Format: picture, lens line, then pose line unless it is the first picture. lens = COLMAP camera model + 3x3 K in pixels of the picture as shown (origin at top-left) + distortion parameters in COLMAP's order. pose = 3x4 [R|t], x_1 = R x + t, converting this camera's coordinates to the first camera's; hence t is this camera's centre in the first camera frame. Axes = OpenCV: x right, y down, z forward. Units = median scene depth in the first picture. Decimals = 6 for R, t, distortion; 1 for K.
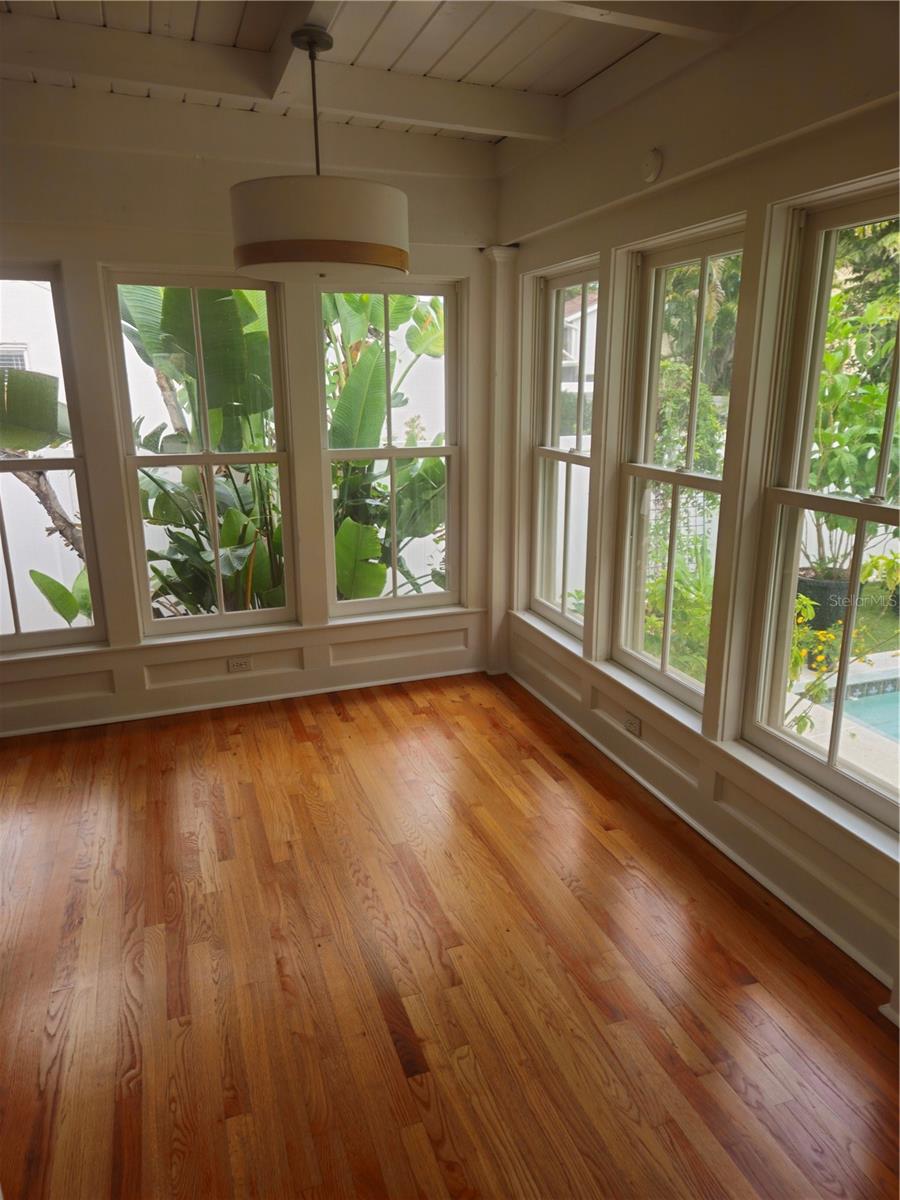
lens RADIAL K [[803.6, 0, 449.7], [0, 803.6, 596.2], [0, 0, 1]] dist [0.054619, -0.000861]
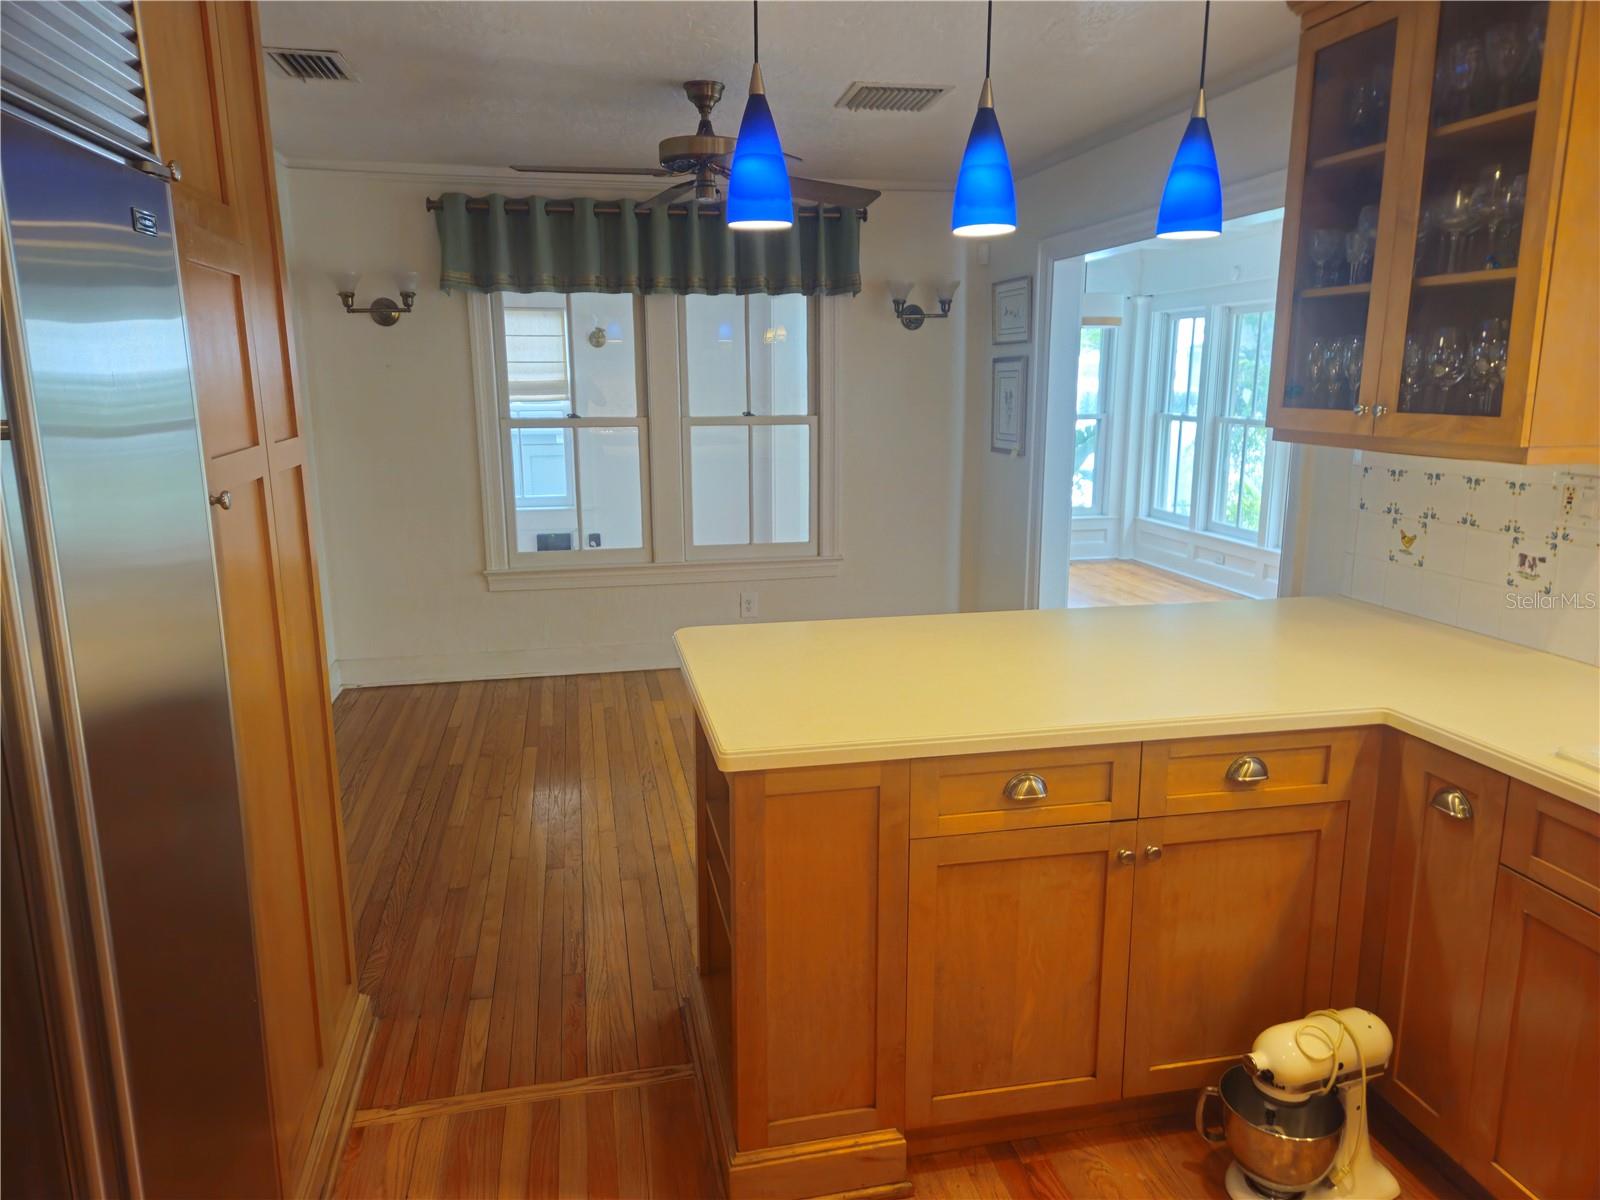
lens RADIAL K [[1071.5, 0, 807.4], [0, 1071.5, 595.0], [0, 0, 1]] dist [0.054619, -0.000861]
pose [[0.991604, 0.028989, -0.126018, -0.337304], [-0.036334, 0.997748, -0.056379, 0.358494], [0.124100, 0.060484, 0.990425, -1.331685]]
